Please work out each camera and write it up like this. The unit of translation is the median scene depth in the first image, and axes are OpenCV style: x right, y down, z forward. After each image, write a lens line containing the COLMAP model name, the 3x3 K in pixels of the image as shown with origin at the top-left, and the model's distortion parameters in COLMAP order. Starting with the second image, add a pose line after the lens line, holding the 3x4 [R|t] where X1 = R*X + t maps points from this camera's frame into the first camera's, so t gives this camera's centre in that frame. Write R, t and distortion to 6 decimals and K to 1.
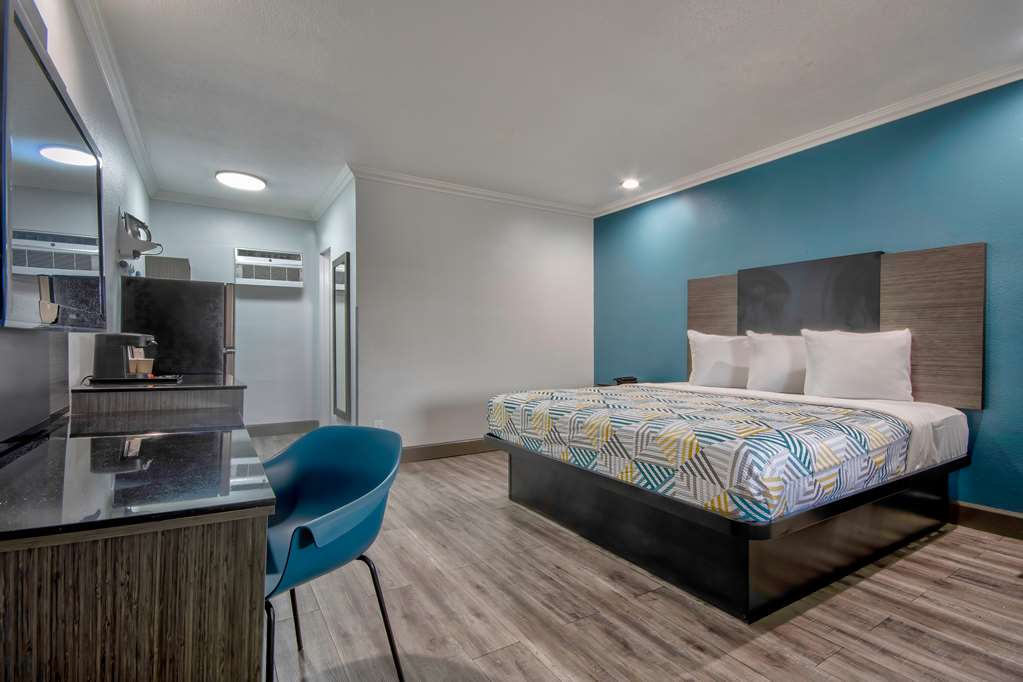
lens RADIAL K [[490.6, 0, 511.5], [0, 490.6, 341.0], [0, 0, 1]] dist [0.000408, 0.000126]
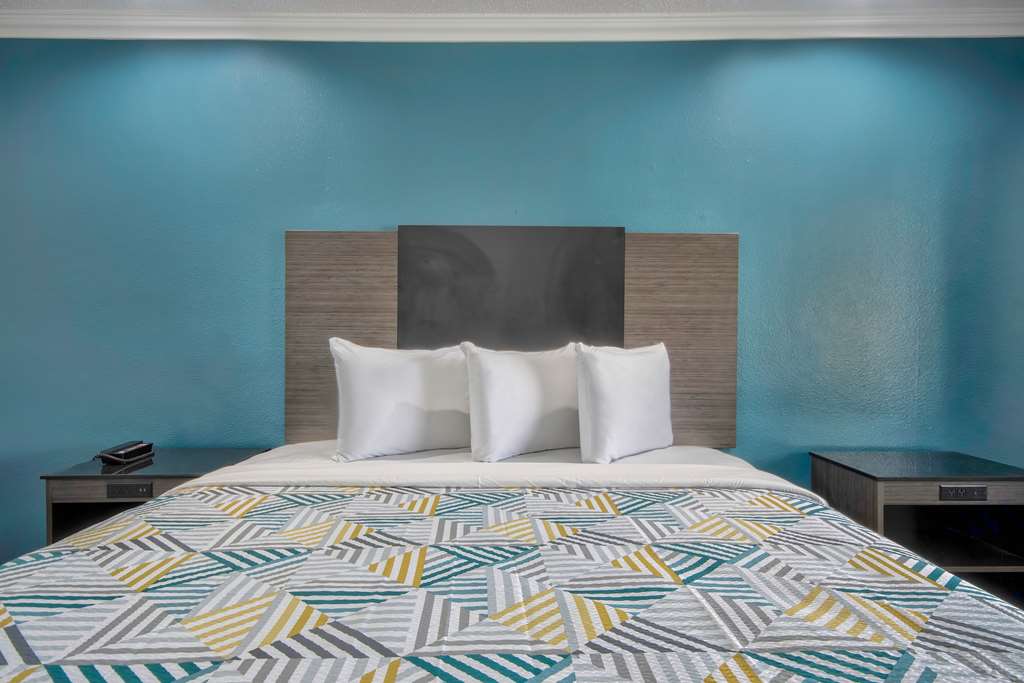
lens RADIAL K [[589.9, 0, 515.7], [0, 589.9, 357.7], [0, 0, 1]] dist [0.002789, 0.000407]
pose [[0.507196, -0.015721, 0.861687, -0.028040], [-0.005503, 0.999754, 0.021480, -0.016938], [-0.861813, -0.015637, 0.506985, 0.630778]]
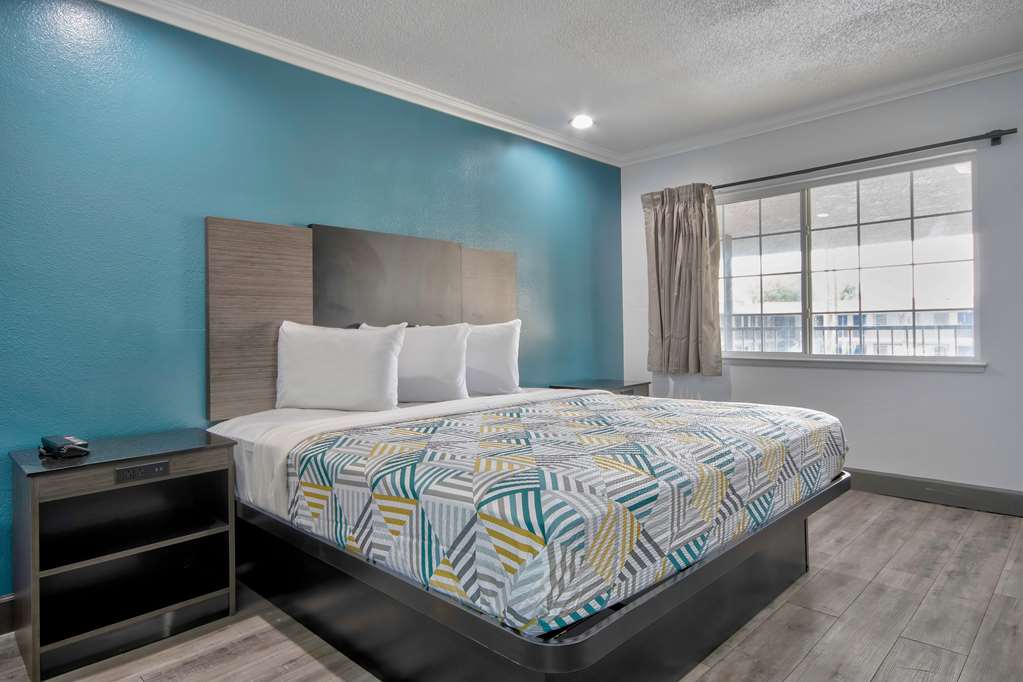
lens RADIAL K [[596.0, 0, 517.8], [0, 596.0, 329.1], [0, 0, 1]] dist [0.024664, 0.000802]
pose [[-0.247302, 0.004452, 0.968928, -0.382759], [0.015781, 0.999875, -0.000566, -0.004901], [-0.968810, 0.015151, -0.247341, 1.043343]]
